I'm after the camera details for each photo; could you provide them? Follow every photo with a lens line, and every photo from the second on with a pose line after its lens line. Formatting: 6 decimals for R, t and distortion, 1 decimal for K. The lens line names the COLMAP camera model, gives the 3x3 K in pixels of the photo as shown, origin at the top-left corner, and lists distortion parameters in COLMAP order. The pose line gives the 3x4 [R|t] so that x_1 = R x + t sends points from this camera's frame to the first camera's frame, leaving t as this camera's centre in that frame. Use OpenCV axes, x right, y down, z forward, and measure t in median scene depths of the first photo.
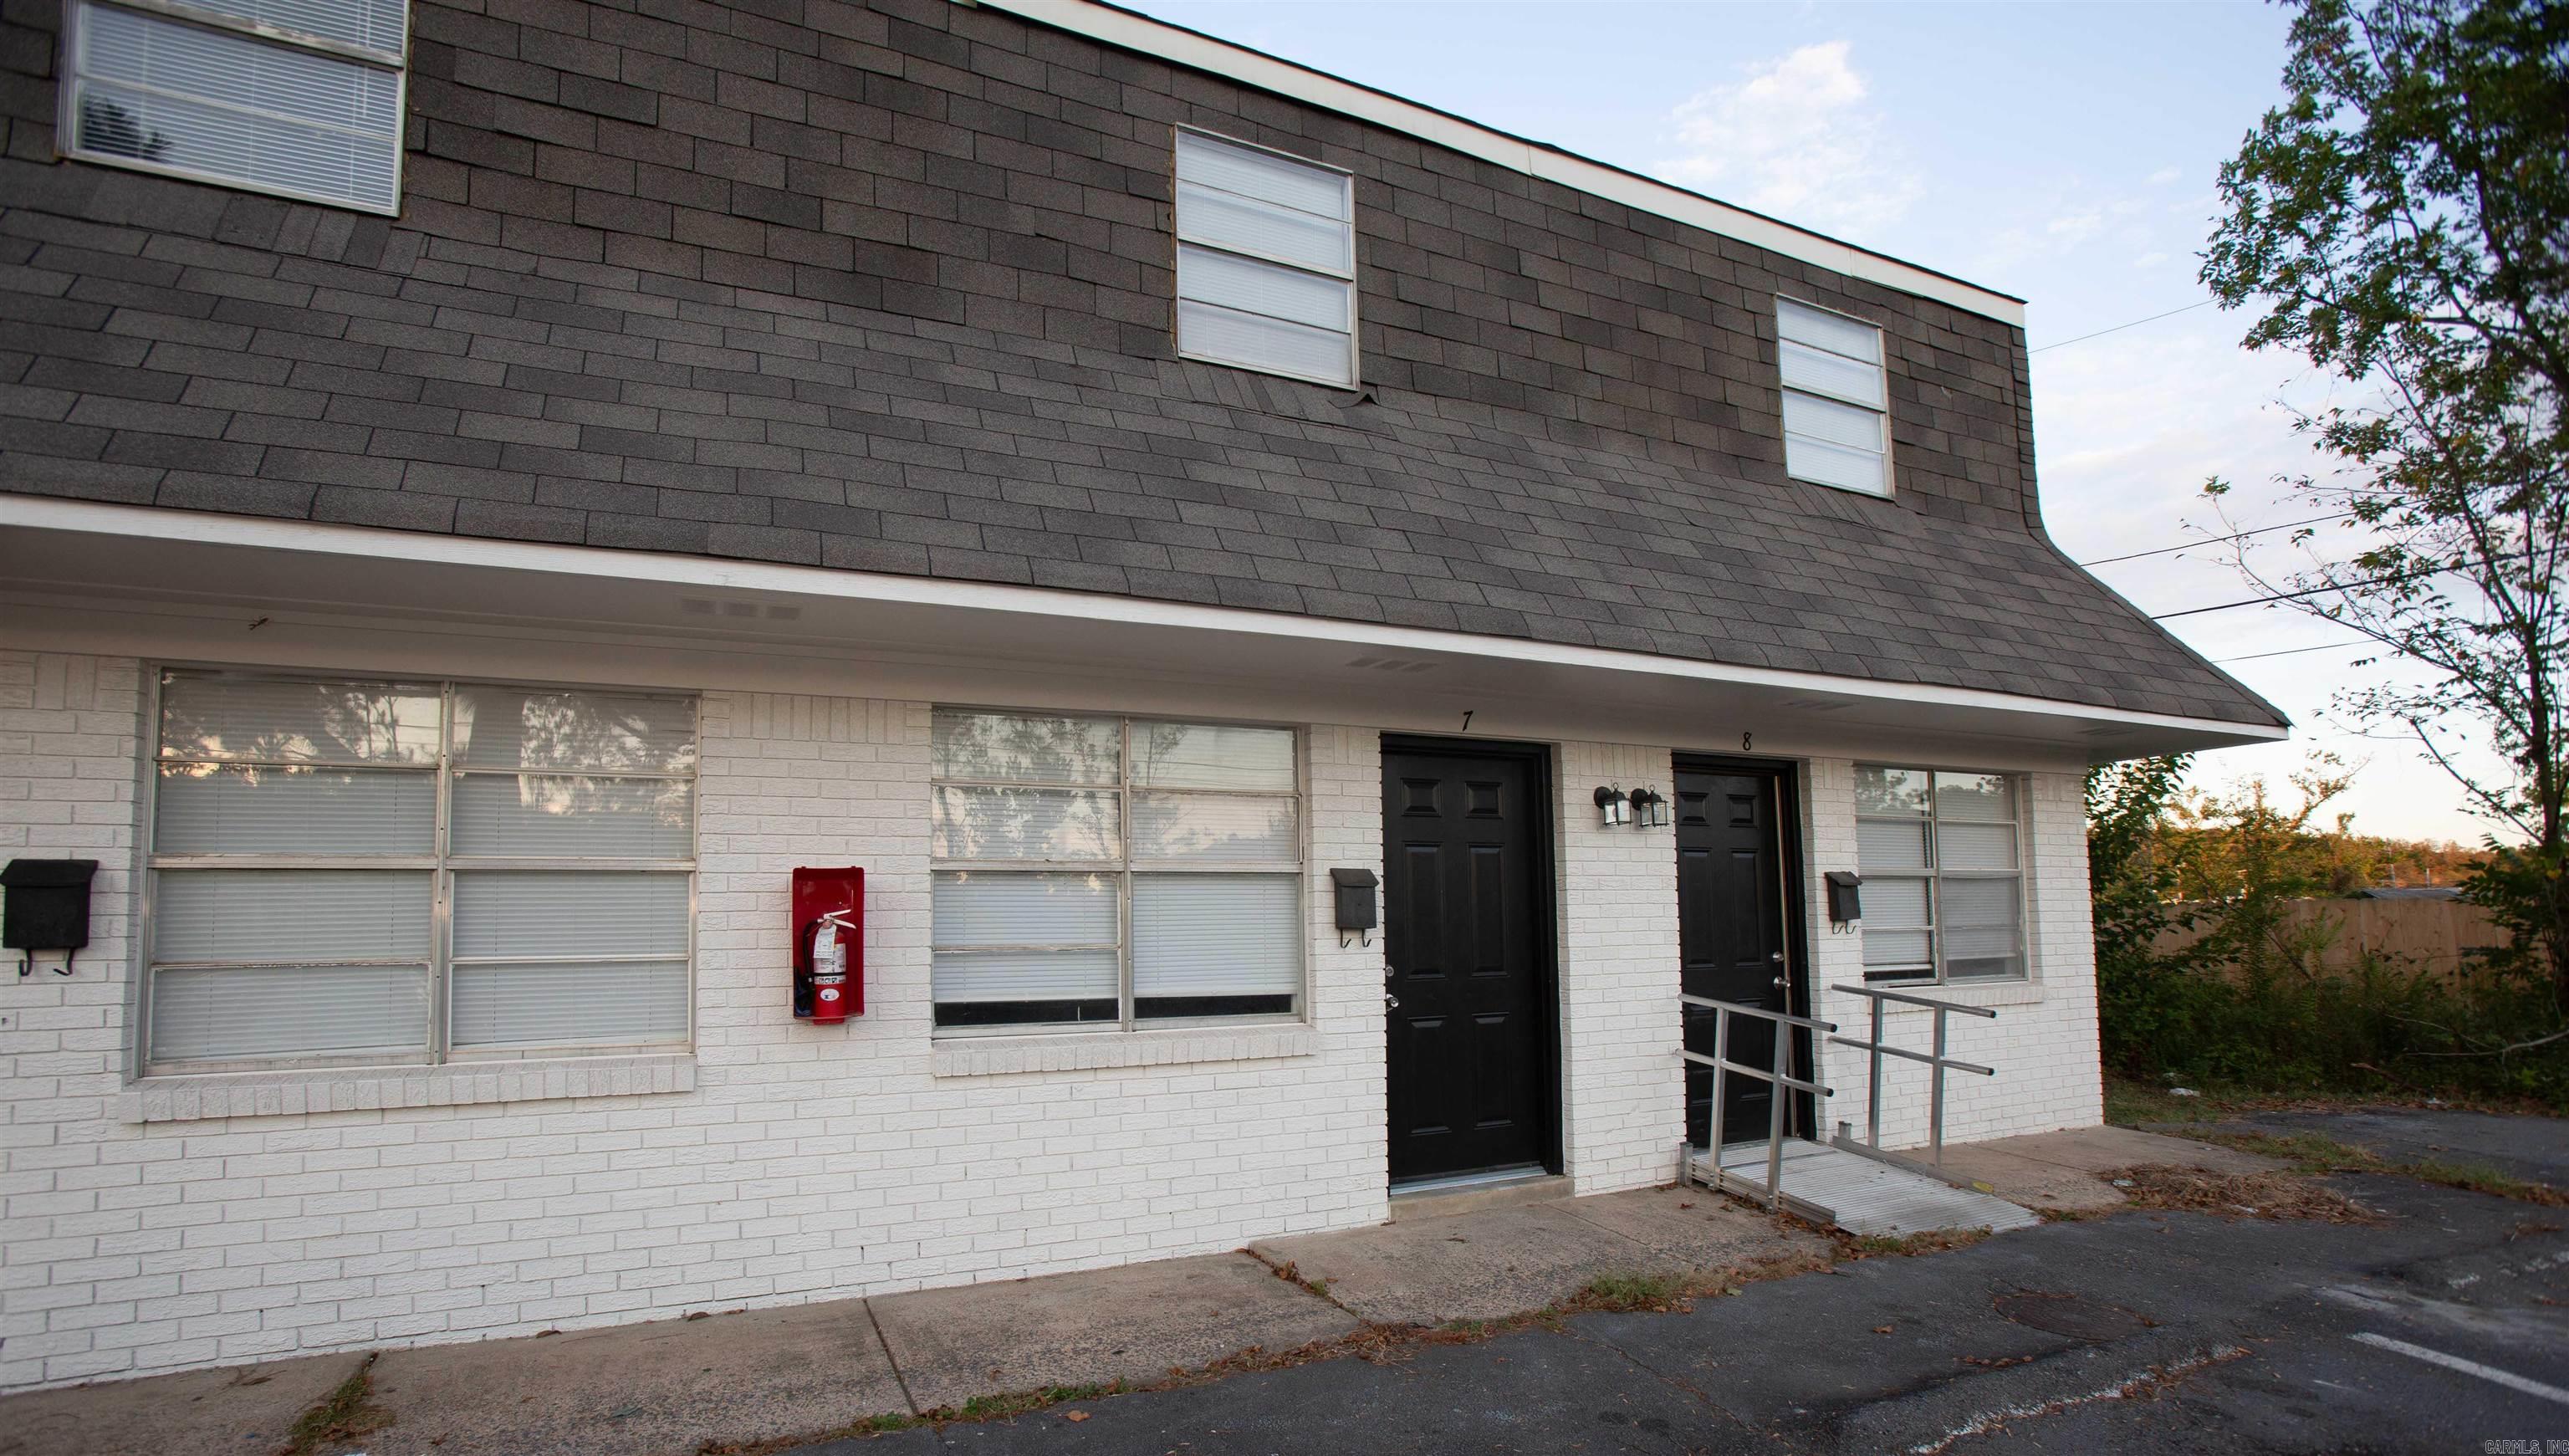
lens RADIAL K [[1059.1, 0, 1284.5], [0, 1059.1, 728.0], [0, 0, 1]] dist [-0.049445, 0.018067]
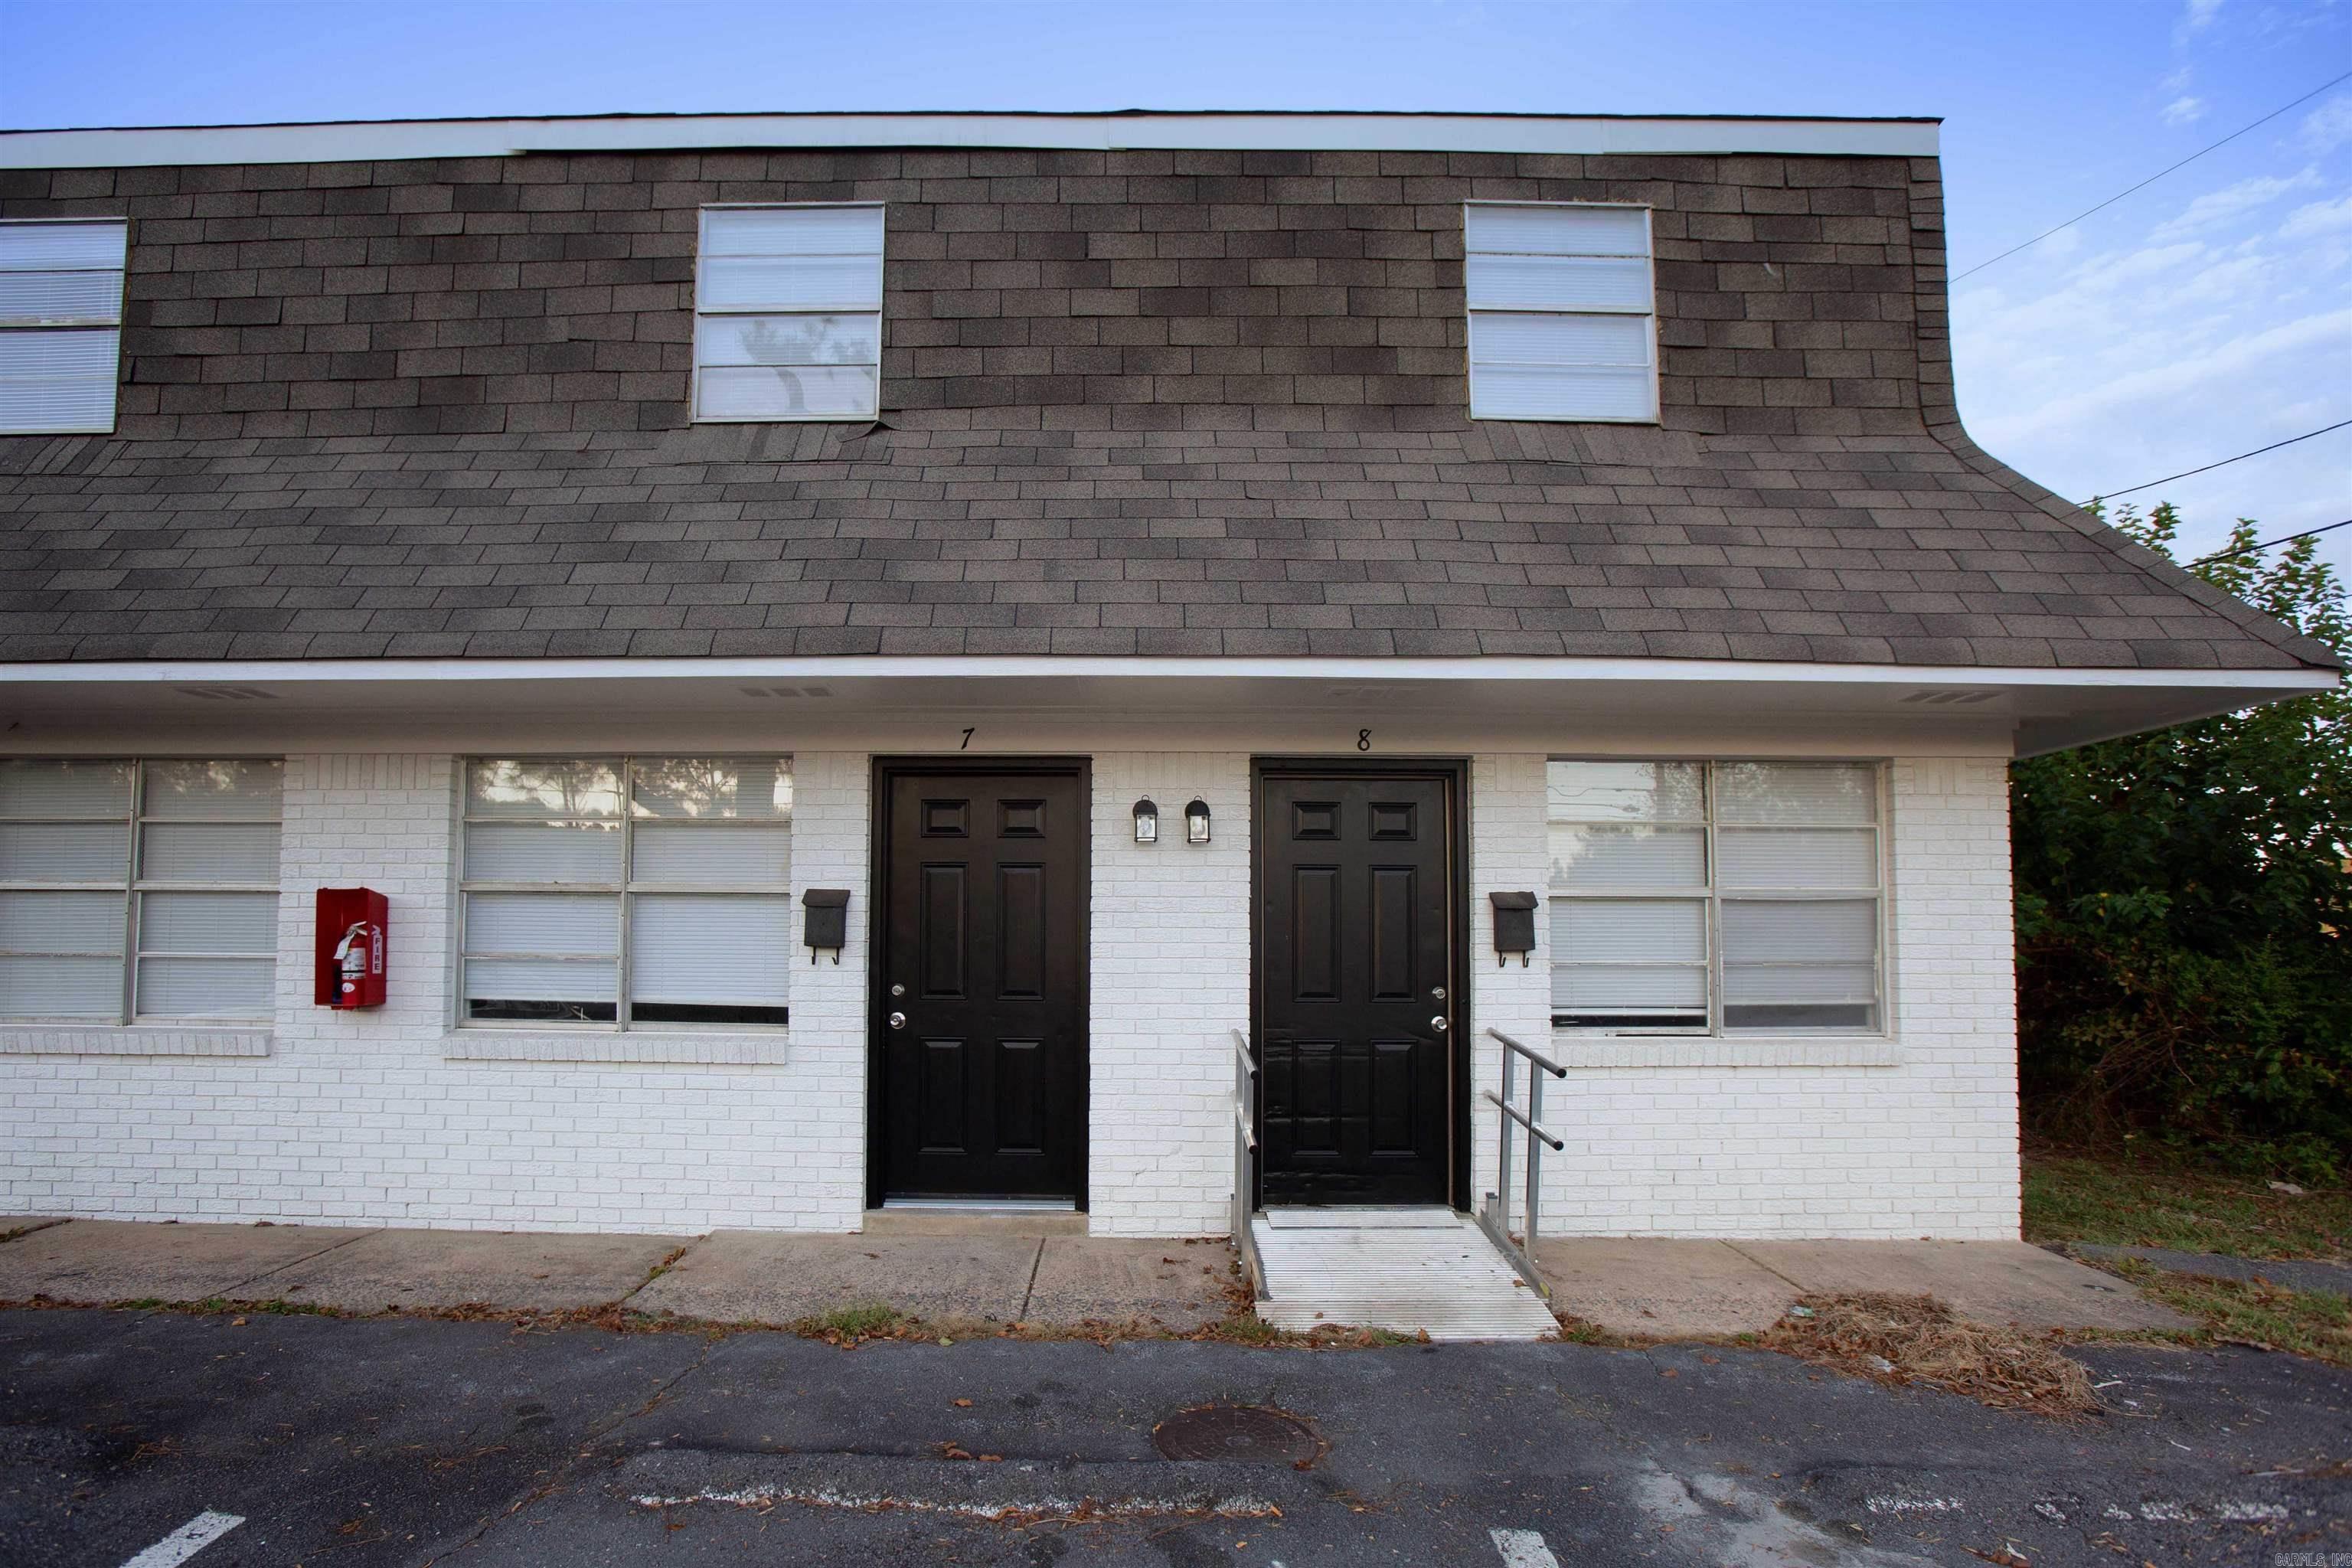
lens RADIAL K [[1055.6, 0, 1176.0], [0, 1055.6, 784.0], [0, 0, 1]] dist [-0.055315, 0.018743]
pose [[0.925696, -0.043503, -0.375760, 0.775584], [0.053265, 0.998458, 0.015625, 0.033082], [0.374500, -0.034479, 0.926585, 0.182229]]
